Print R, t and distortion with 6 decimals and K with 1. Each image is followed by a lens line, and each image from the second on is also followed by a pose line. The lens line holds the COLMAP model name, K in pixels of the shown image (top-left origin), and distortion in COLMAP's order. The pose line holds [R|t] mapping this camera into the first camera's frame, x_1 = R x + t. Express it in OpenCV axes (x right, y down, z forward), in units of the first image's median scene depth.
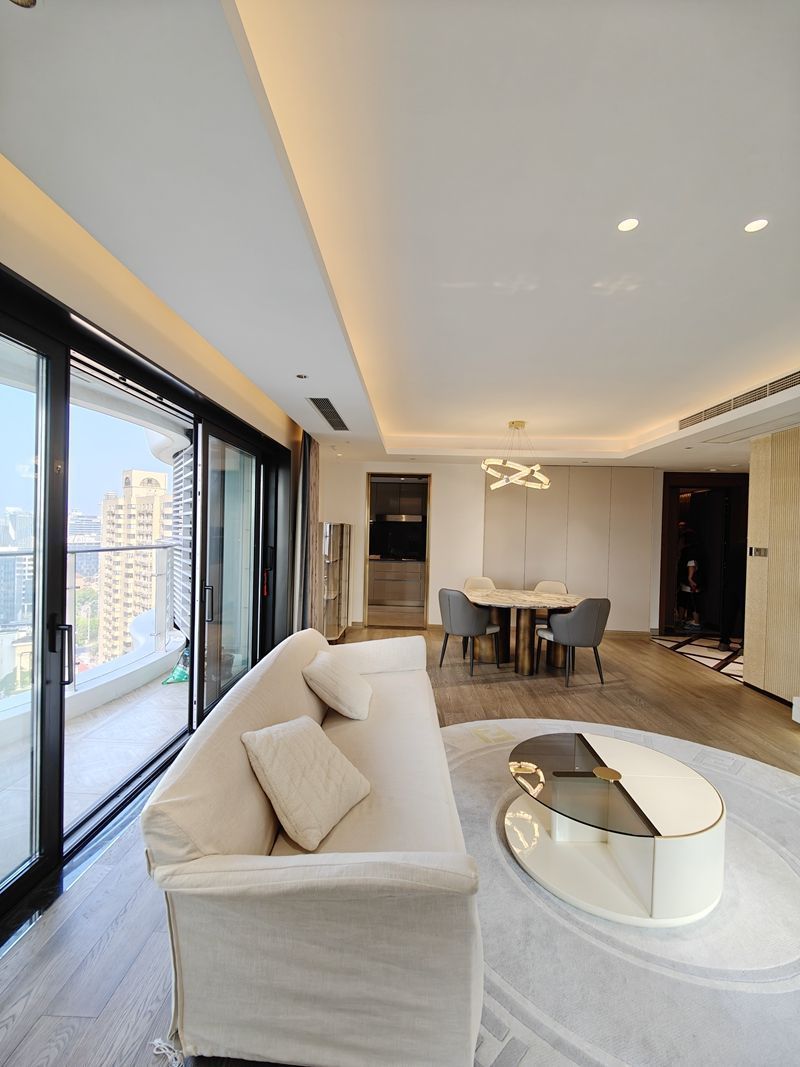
lens RADIAL K [[464.8, 0, 400.0], [0, 464.8, 533.5], [0, 0, 1]] dist [0.020057, -0.013768]
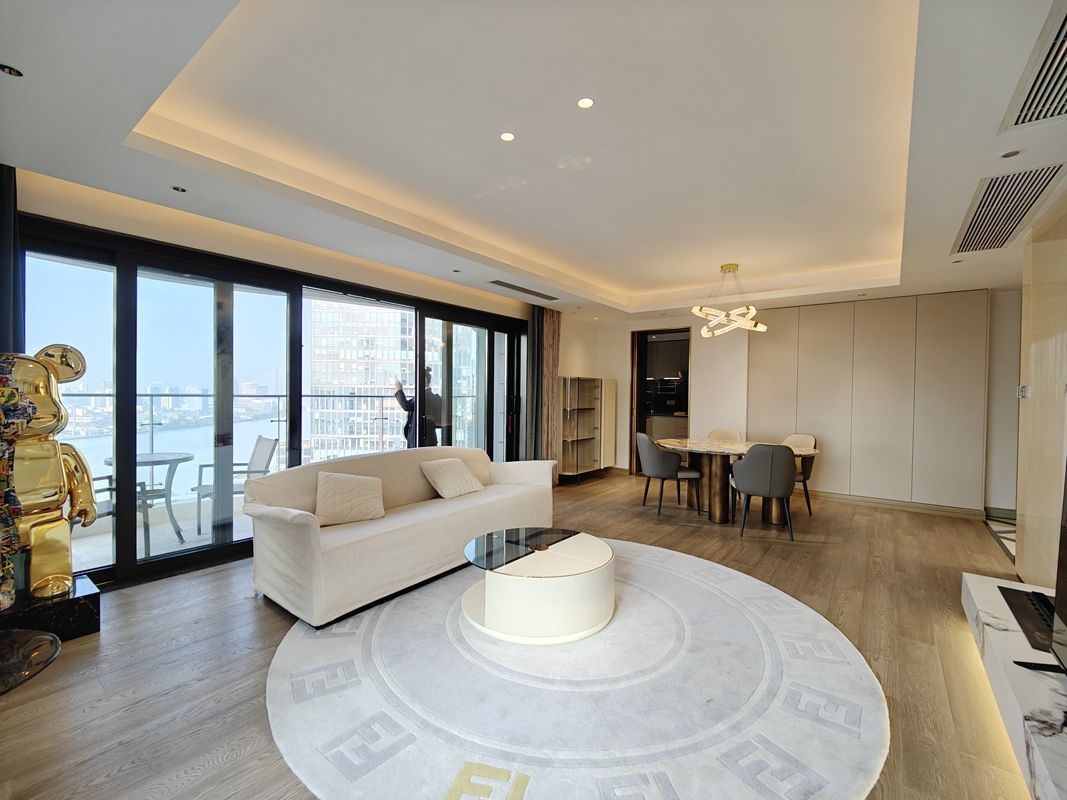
lens RADIAL K [[464.4, 0, 533.5], [0, 464.4, 400.0], [0, 0, 1]] dist [0.014493, -0.012450]
pose [[0.815768, -0.007050, -0.578336, 0.590771], [0.005164, 0.999975, -0.004907, 0.053314], [0.578356, 0.001016, 0.815784, -0.032414]]
